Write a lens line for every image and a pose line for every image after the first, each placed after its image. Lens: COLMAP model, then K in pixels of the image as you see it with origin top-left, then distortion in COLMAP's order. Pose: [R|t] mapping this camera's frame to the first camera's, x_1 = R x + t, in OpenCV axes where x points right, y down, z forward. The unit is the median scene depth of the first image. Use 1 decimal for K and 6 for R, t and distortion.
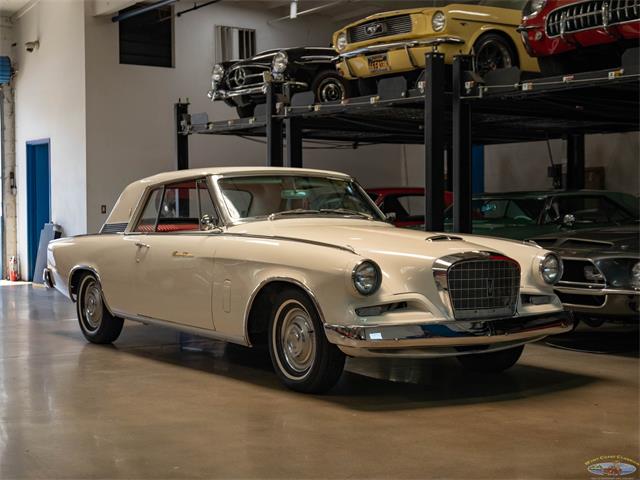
lens RADIAL K [[1128.4, 0, 320.0], [0, 1128.4, 240.0], [0, 0, 1]] dist [-0.002172, 0.002113]
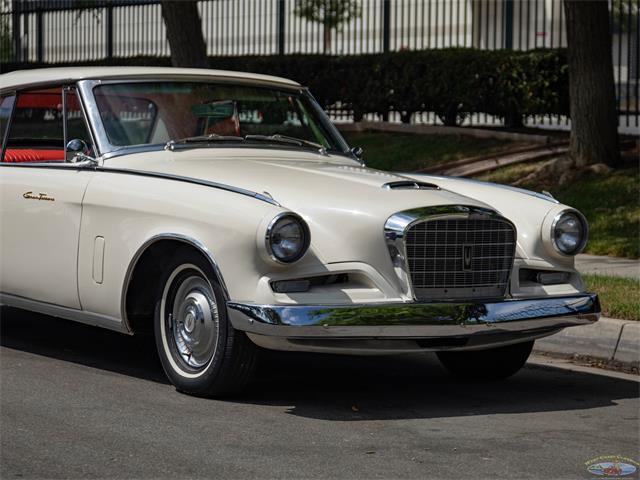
lens RADIAL K [[2088.3, 0, 318.0], [0, 2088.3, 259.4], [0, 0, 1]] dist [0.019249, 0.420913]
pose [[0.999540, 0.028769, -0.009587, 0.066185], [-0.028339, 0.998702, 0.042315, -0.008324], [0.010792, -0.042024, 0.999058, -0.280297]]
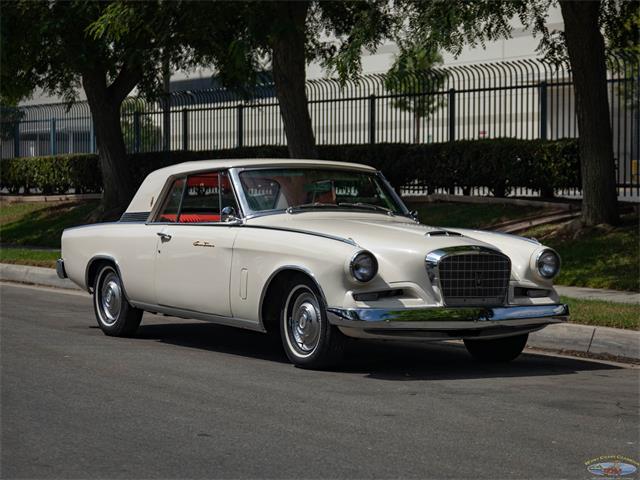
lens RADIAL K [[1827.2, 0, 320.0], [0, 1827.2, 240.0], [0, 0, 1]] dist [-0.013798, 0.634970]
pose [[0.997824, 0.020571, -0.062649, 0.100762], [-0.020502, 0.999788, 0.001743, 0.004097], [0.062671, -0.000455, 0.998034, -0.745969]]
